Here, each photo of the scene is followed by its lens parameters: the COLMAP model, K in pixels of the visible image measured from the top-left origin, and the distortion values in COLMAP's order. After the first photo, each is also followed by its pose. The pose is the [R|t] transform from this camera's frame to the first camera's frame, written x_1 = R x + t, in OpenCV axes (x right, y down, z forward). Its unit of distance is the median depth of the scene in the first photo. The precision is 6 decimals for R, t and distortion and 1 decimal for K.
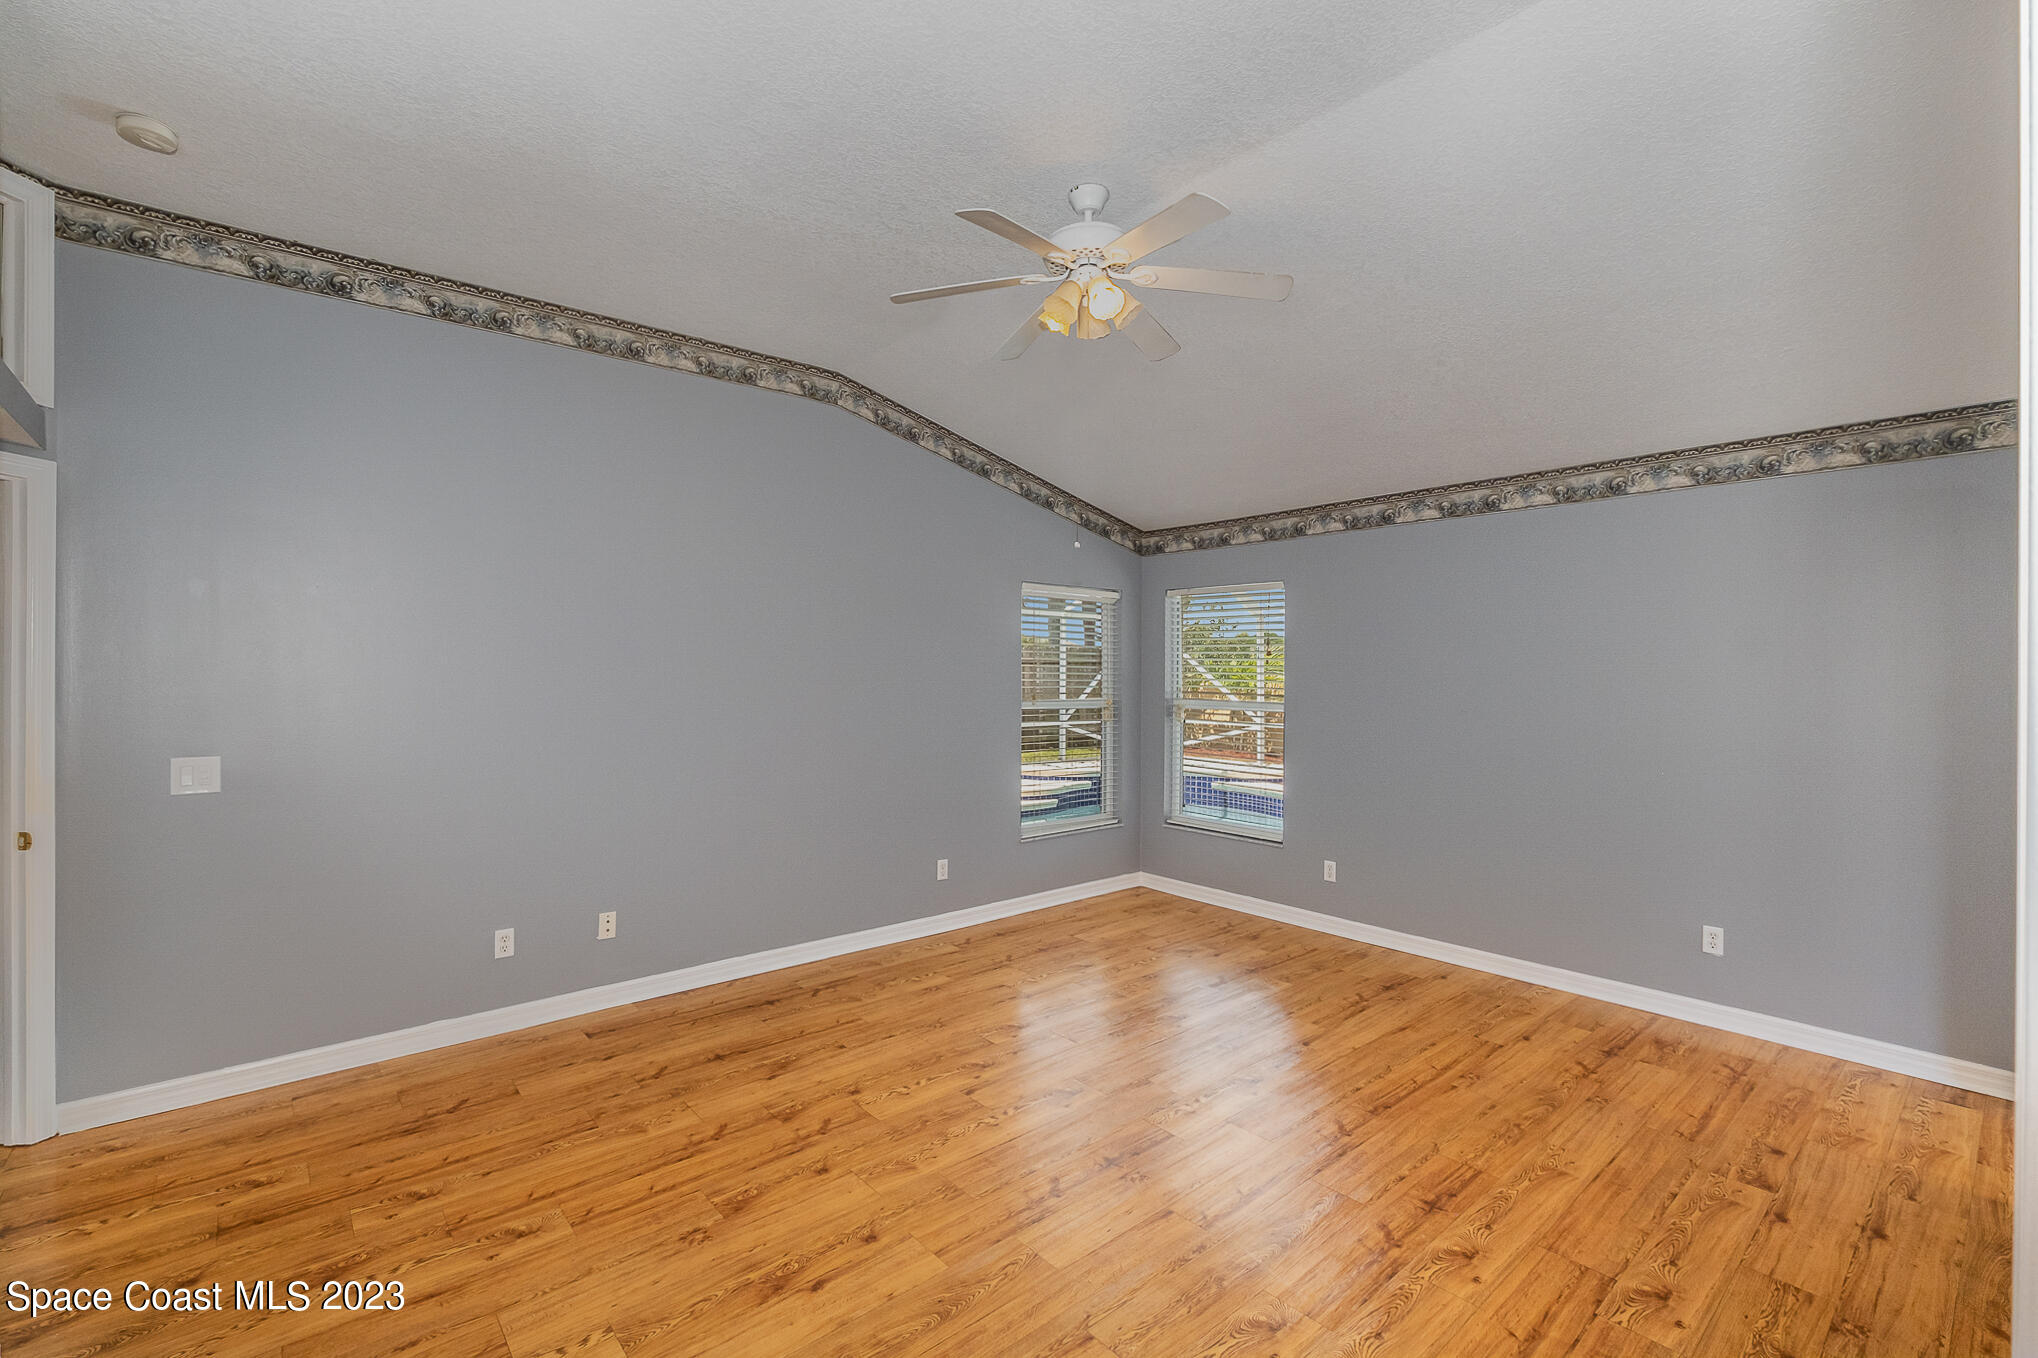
lens RADIAL K [[890.3, 0, 1010.7], [0, 890.3, 674.7], [0, 0, 1]] dist [-0.003087, 0.000036]
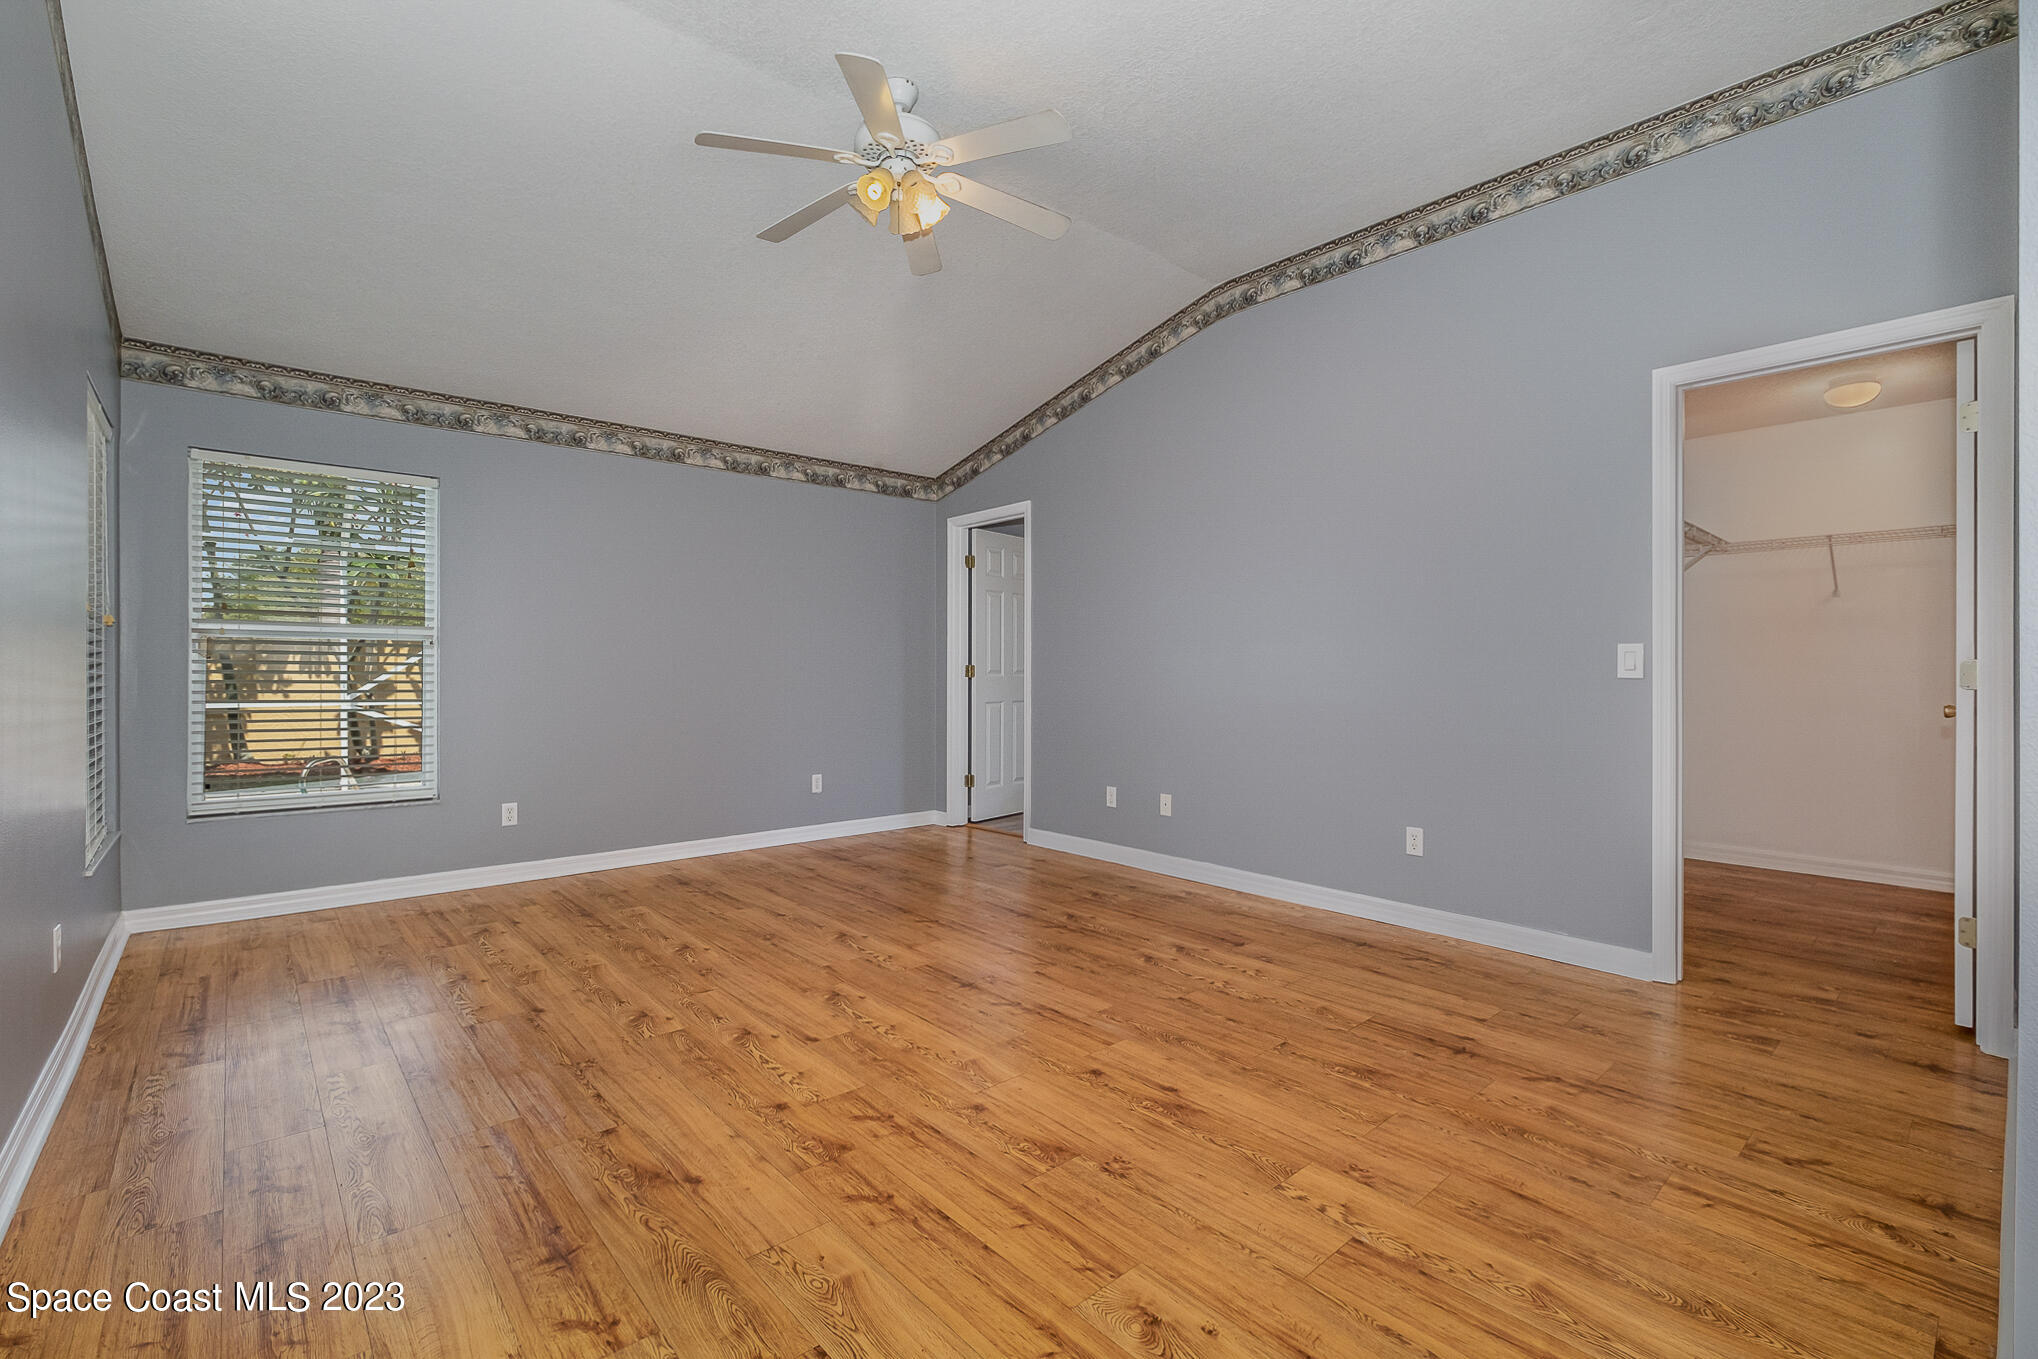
lens RADIAL K [[890.3, 0, 1005.8], [0, 890.3, 674.0], [0, 0, 1]] dist [-0.003087, 0.000036]
pose [[-0.011280, -0.008417, 0.999901, -0.972974], [0.002834, 0.999960, 0.008449, 0.131774], [-0.999932, 0.002929, -0.011256, 0.913106]]
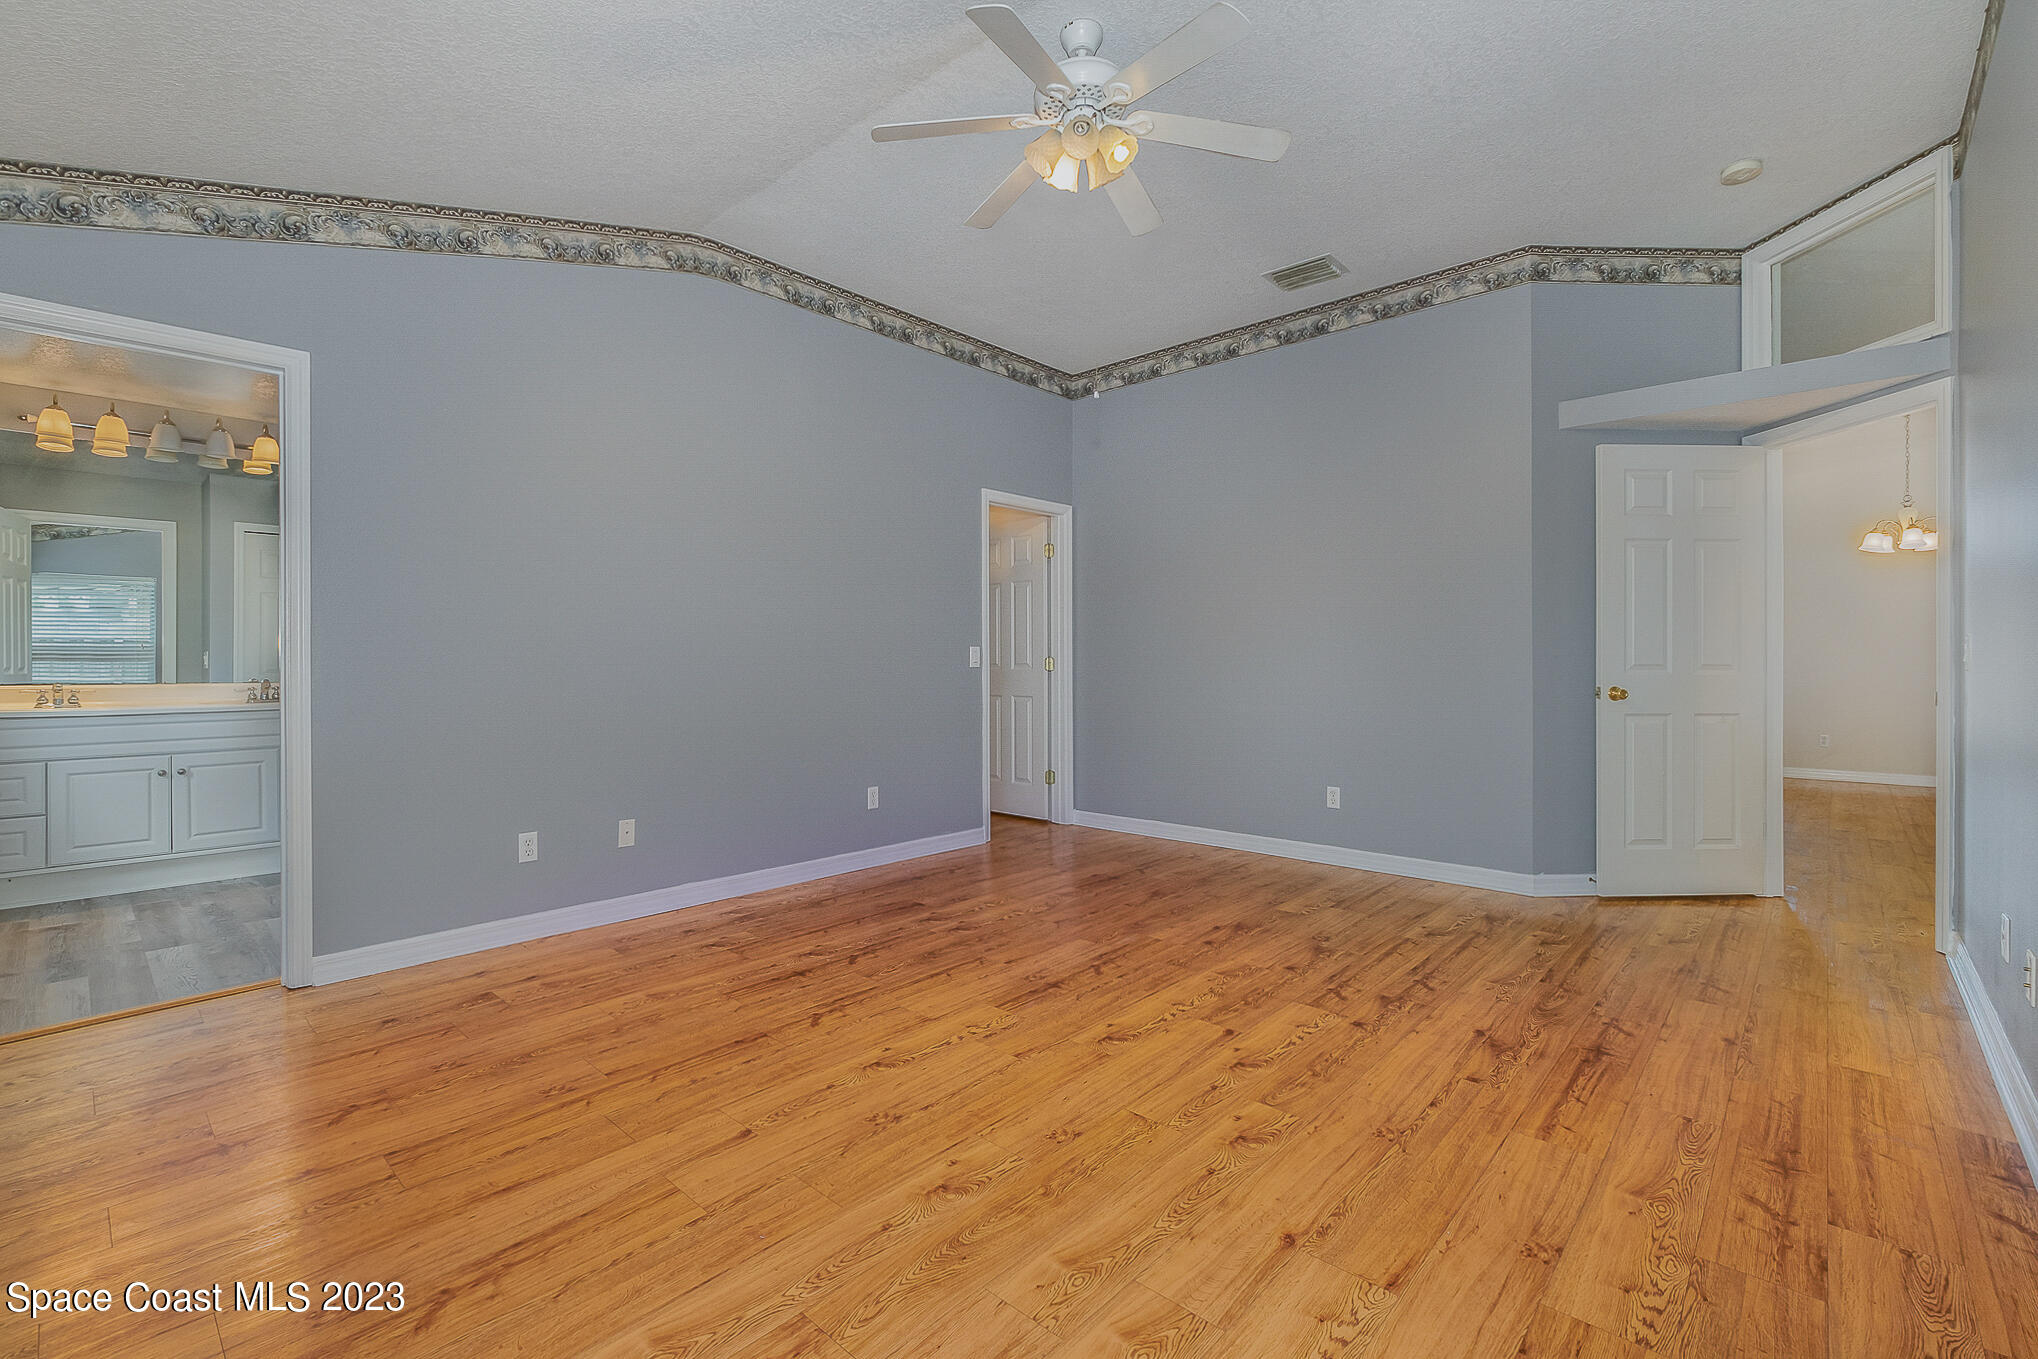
lens RADIAL K [[890.3, 0, 1012.2], [0, 890.3, 666.7], [0, 0, 1]] dist [-0.003087, 0.000036]
pose [[-0.992617, -0.000035, -0.121294, 0.285897], [-0.001233, 0.999951, 0.009804, 0.129256], [0.121288, 0.009881, -0.992568, 1.992387]]
